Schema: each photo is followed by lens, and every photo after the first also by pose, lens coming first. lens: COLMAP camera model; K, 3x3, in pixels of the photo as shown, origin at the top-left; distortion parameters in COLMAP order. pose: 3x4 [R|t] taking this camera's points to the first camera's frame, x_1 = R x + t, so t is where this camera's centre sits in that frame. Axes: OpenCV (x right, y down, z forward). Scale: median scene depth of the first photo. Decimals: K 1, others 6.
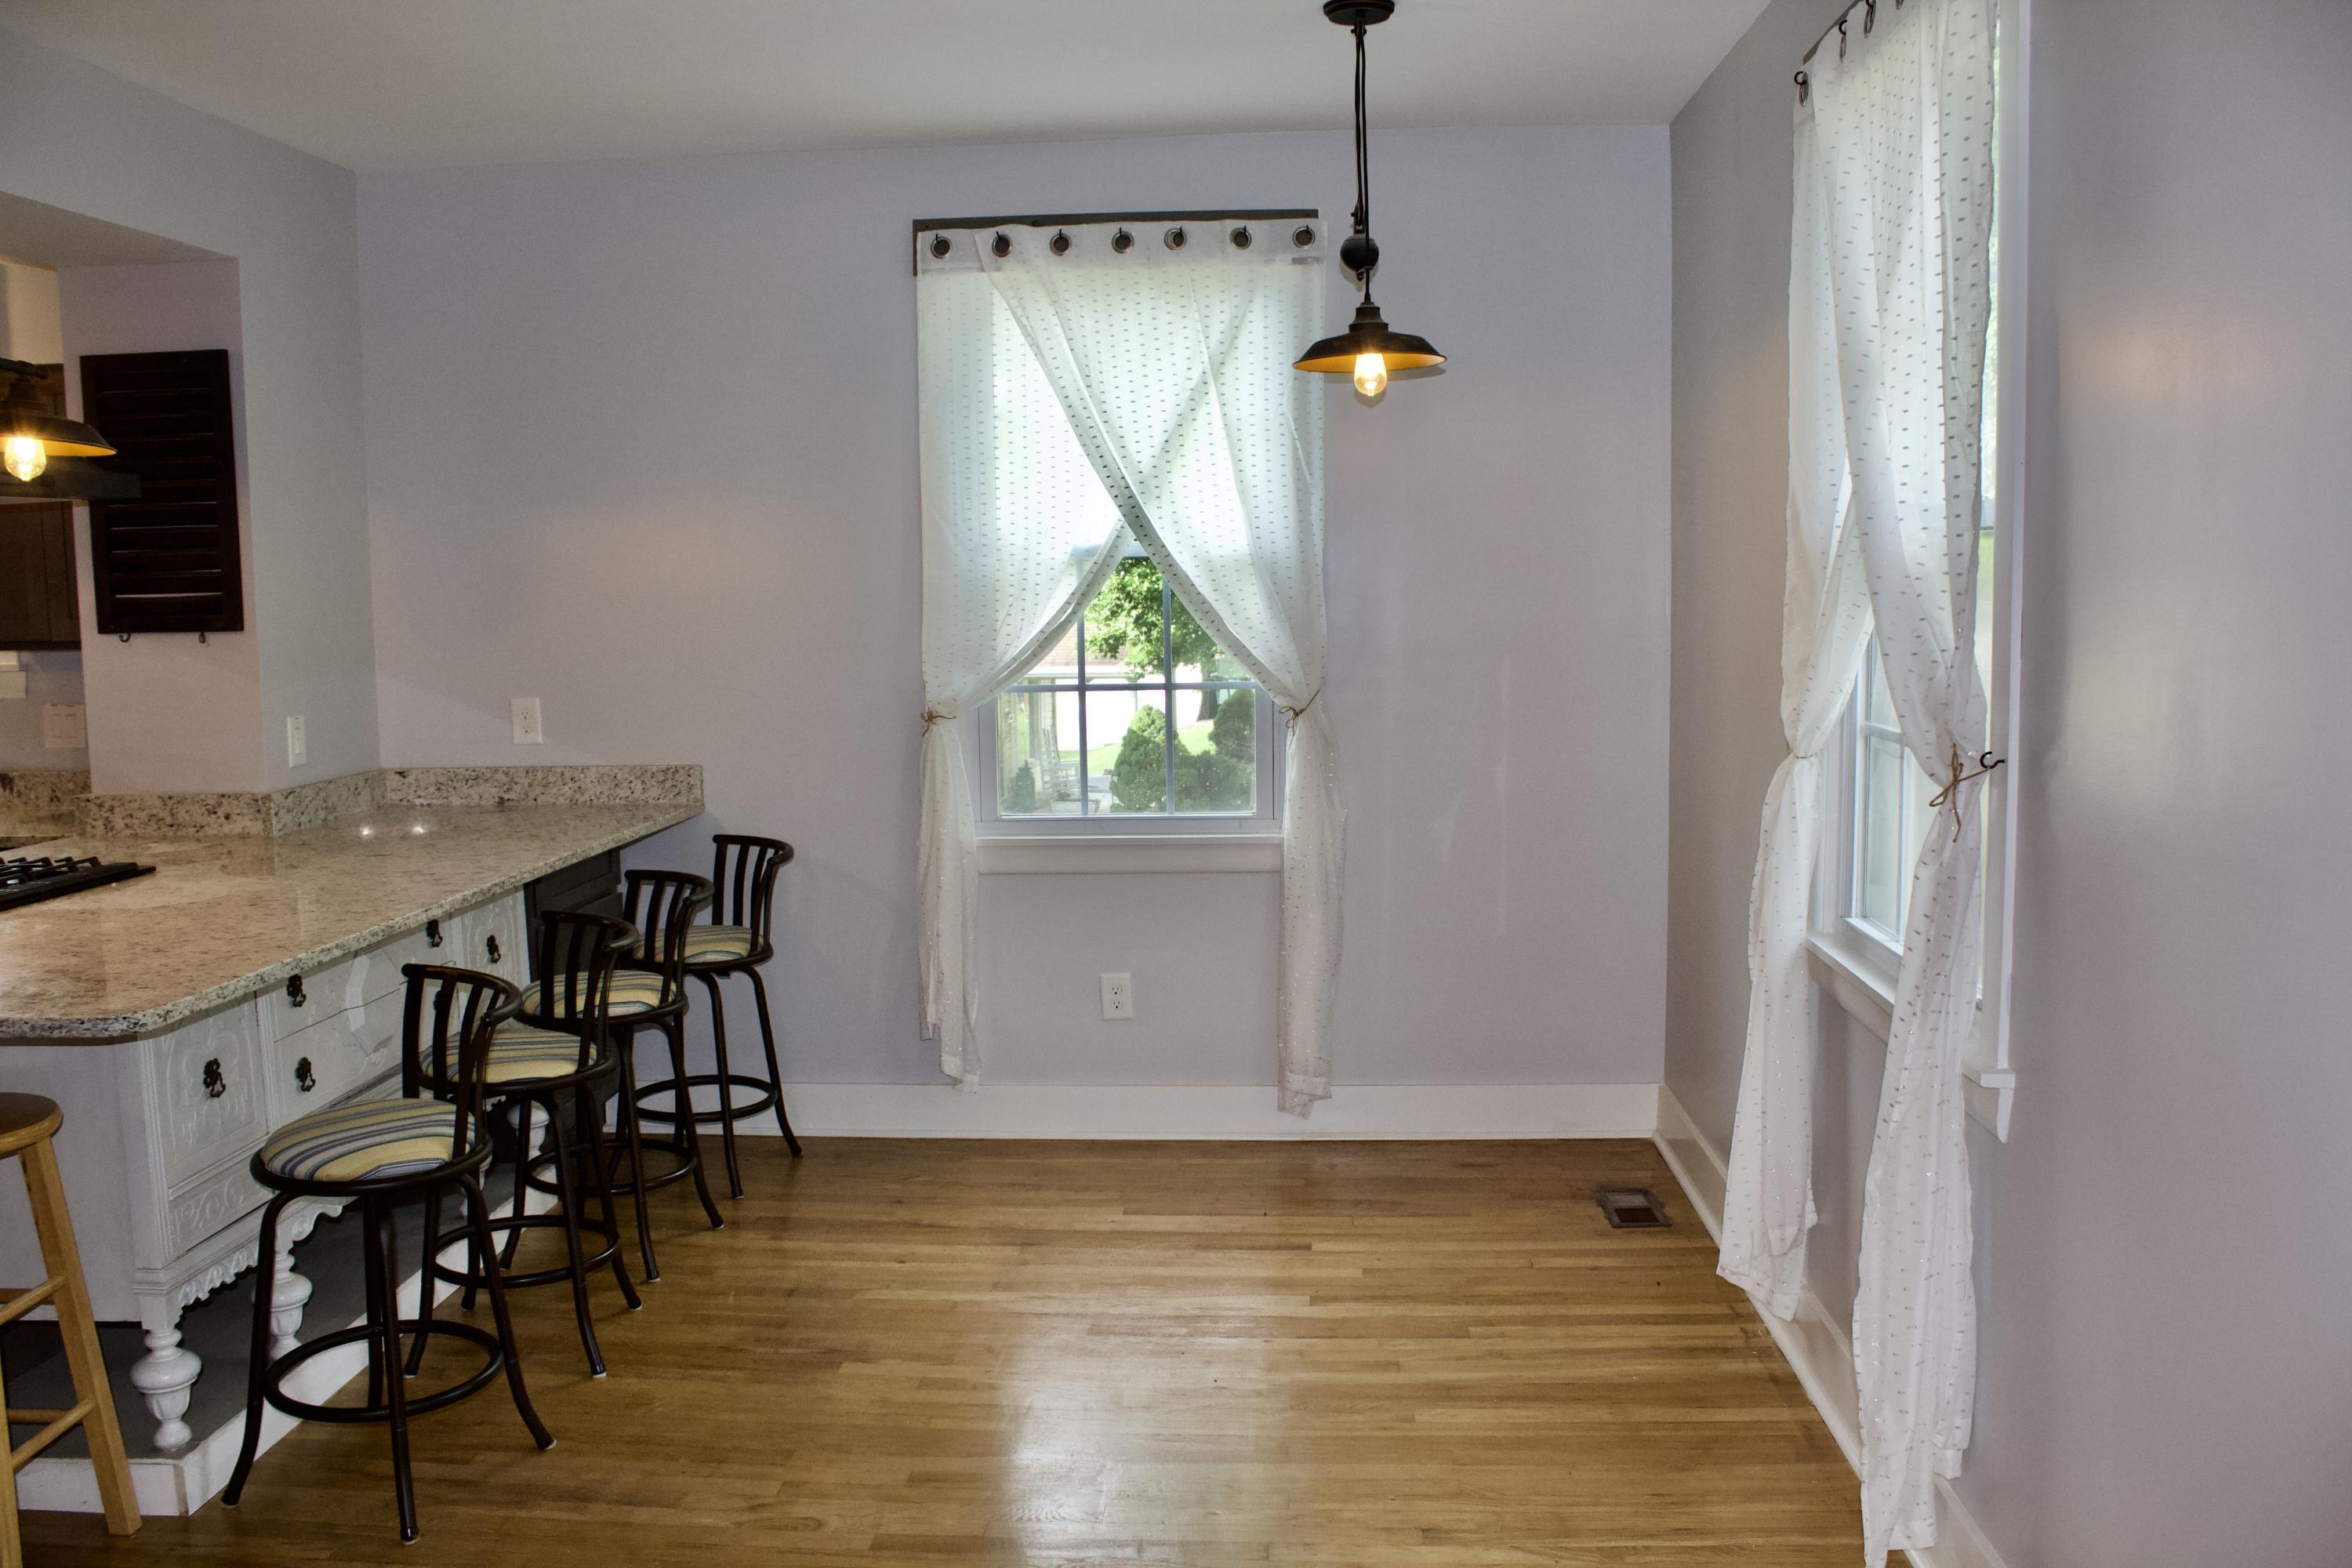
lens RADIAL K [[1973.0, 0, 1176.8], [0, 1973.0, 757.5], [0, 0, 1]] dist [-0.146948, 0.159740]
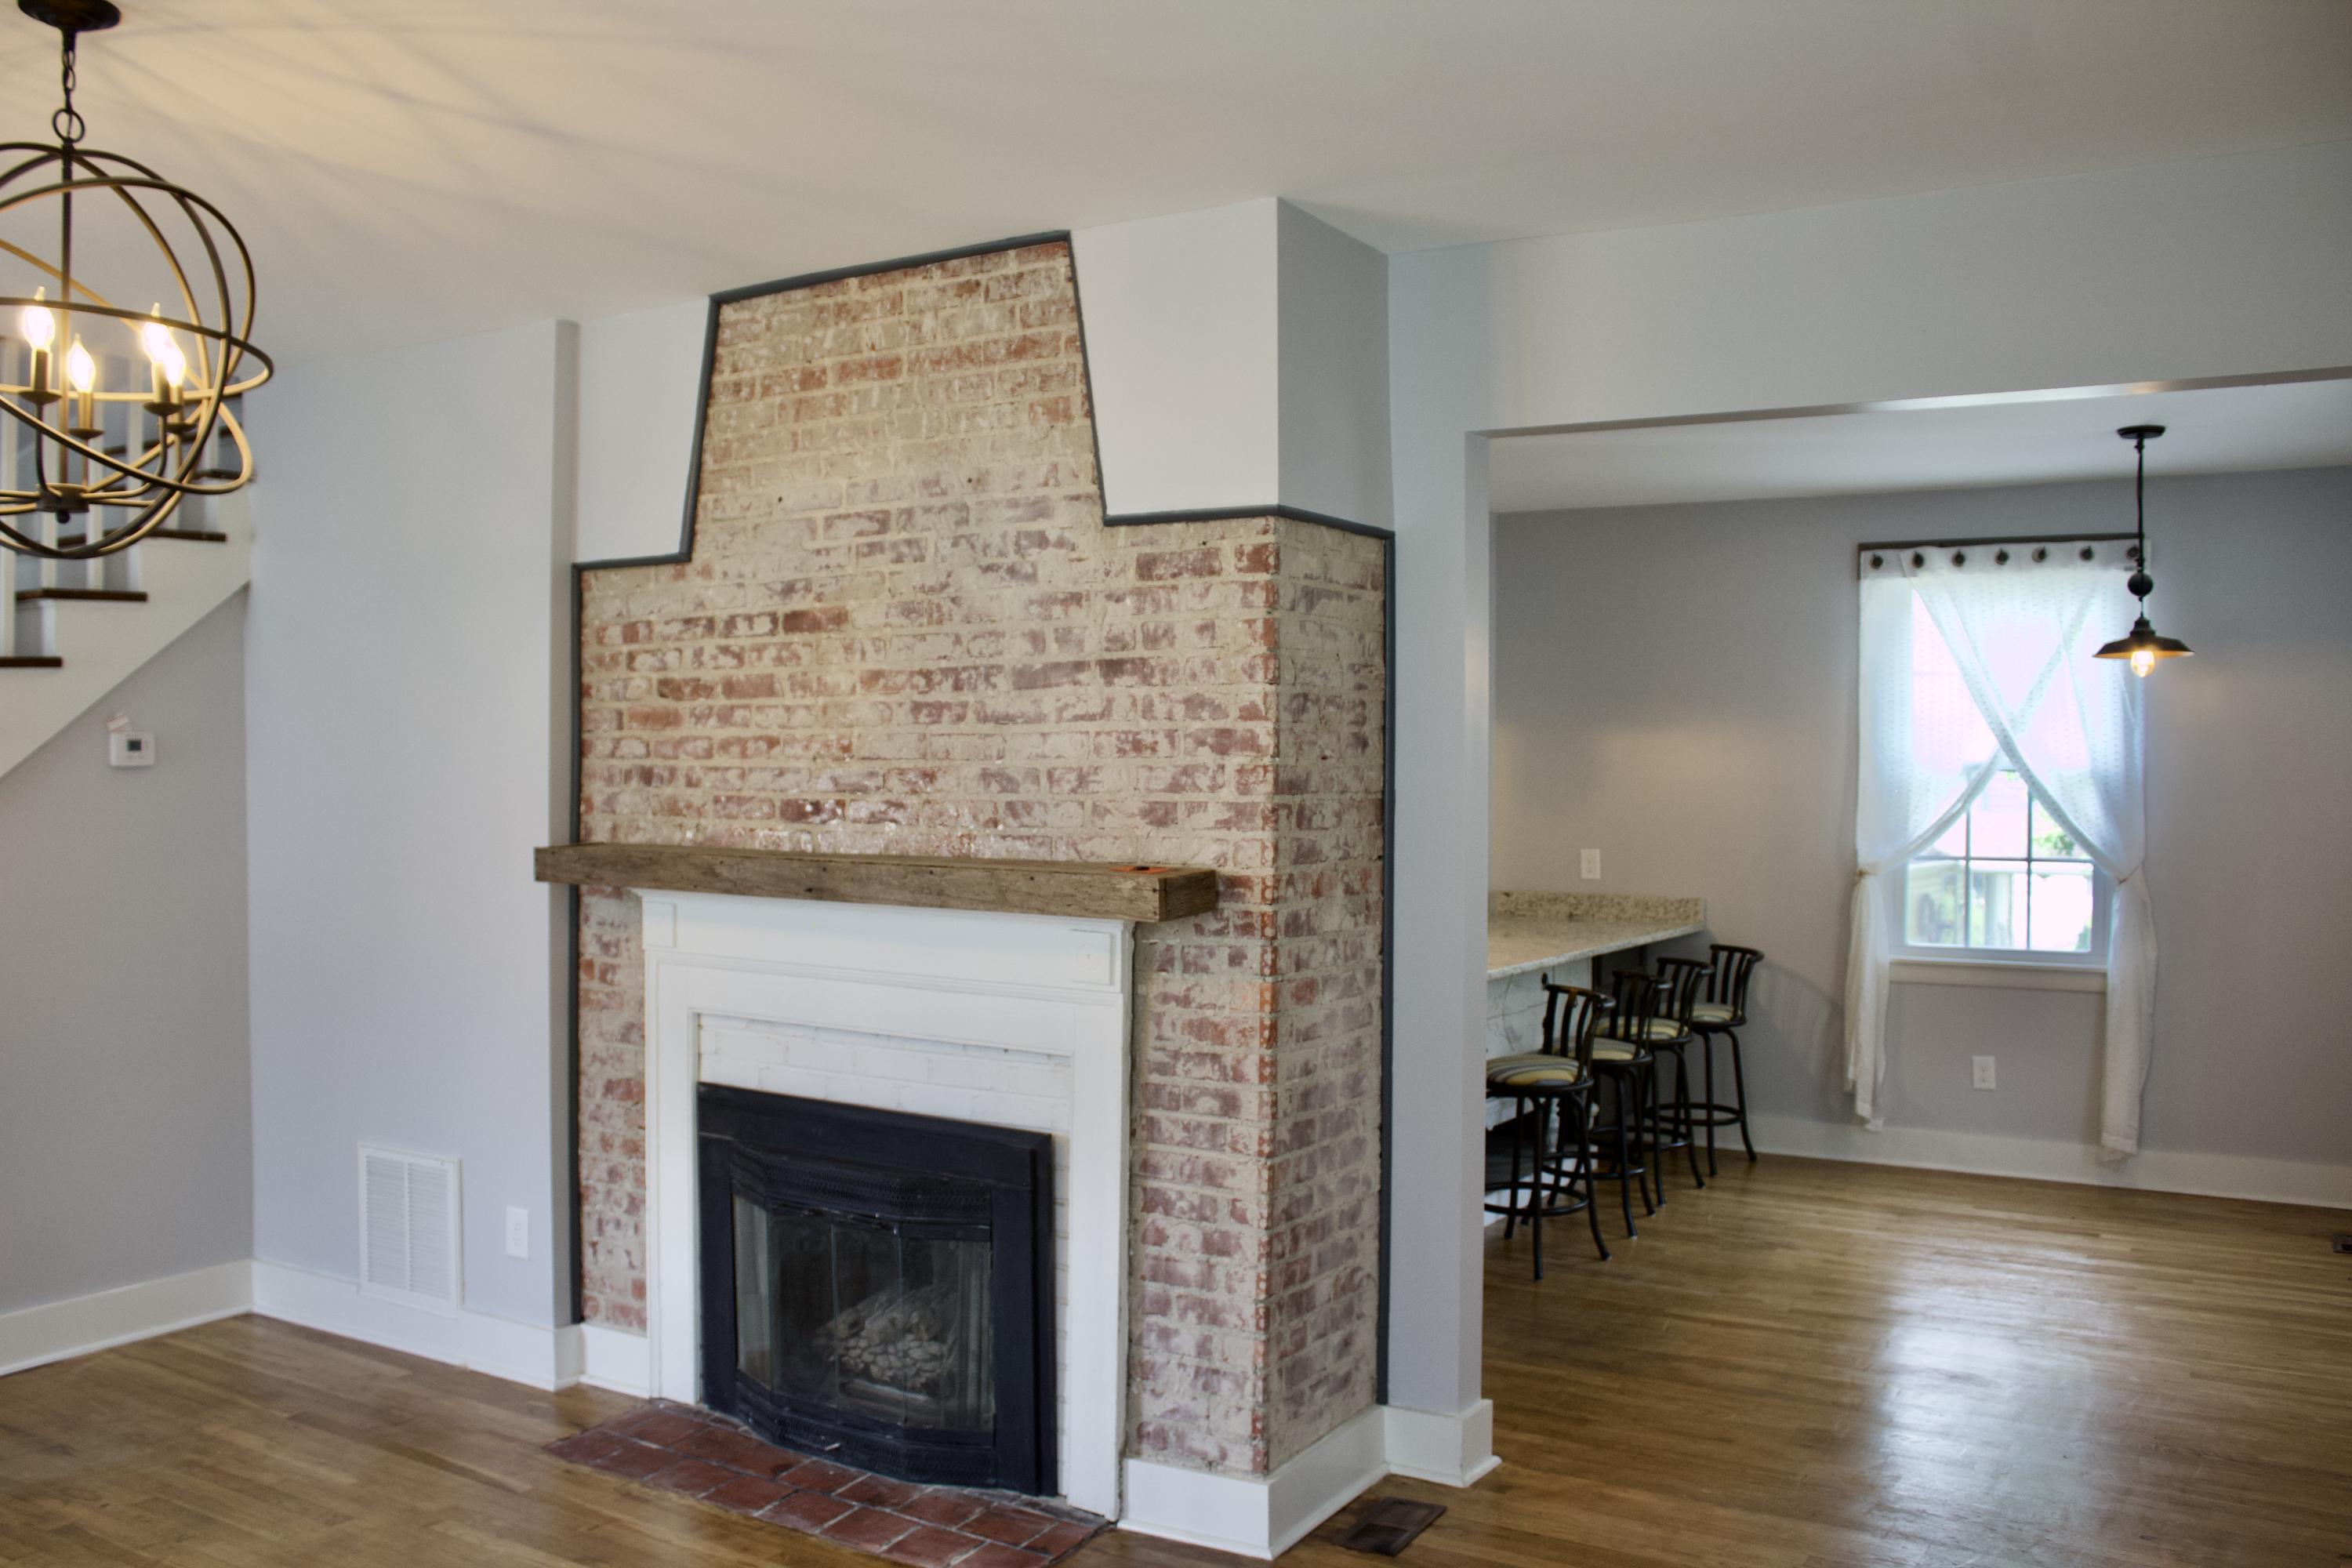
lens RADIAL K [[1973.0, 0, 1176.8], [0, 1973.0, 757.5], [0, 0, 1]] dist [-0.146948, 0.159740]
pose [[0.885308, 0.022499, -0.464461, 0.102661], [-0.065110, 0.994987, -0.075907, 0.039306], [0.460424, 0.097442, 0.882335, -0.573865]]
